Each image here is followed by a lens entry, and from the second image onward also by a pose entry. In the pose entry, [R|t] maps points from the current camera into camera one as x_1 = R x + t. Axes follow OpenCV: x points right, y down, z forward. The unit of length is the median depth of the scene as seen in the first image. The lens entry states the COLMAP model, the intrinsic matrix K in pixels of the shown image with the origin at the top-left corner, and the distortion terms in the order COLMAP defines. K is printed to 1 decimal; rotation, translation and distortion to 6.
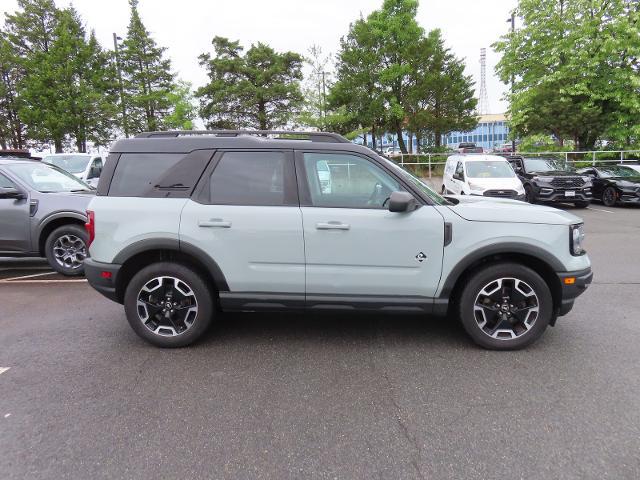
lens RADIAL K [[457.2, 0, 322.8], [0, 457.2, 239.1], [0, 0, 1]] dist [-0.012068, 0.010003]
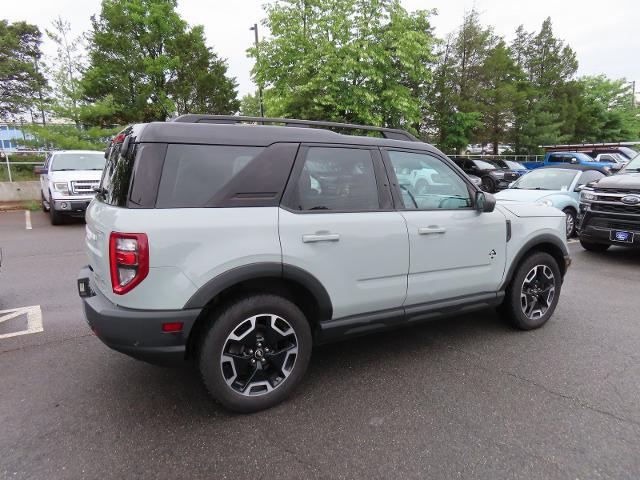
lens RADIAL K [[457.2, 0, 322.8], [0, 457.2, 239.1], [0, 0, 1]] dist [-0.012068, 0.010003]
pose [[0.830974, -0.078861, 0.550693, -0.623570], [0.078864, 0.996603, 0.023715, -0.046071], [-0.550693, 0.023723, 0.834371, 0.314643]]
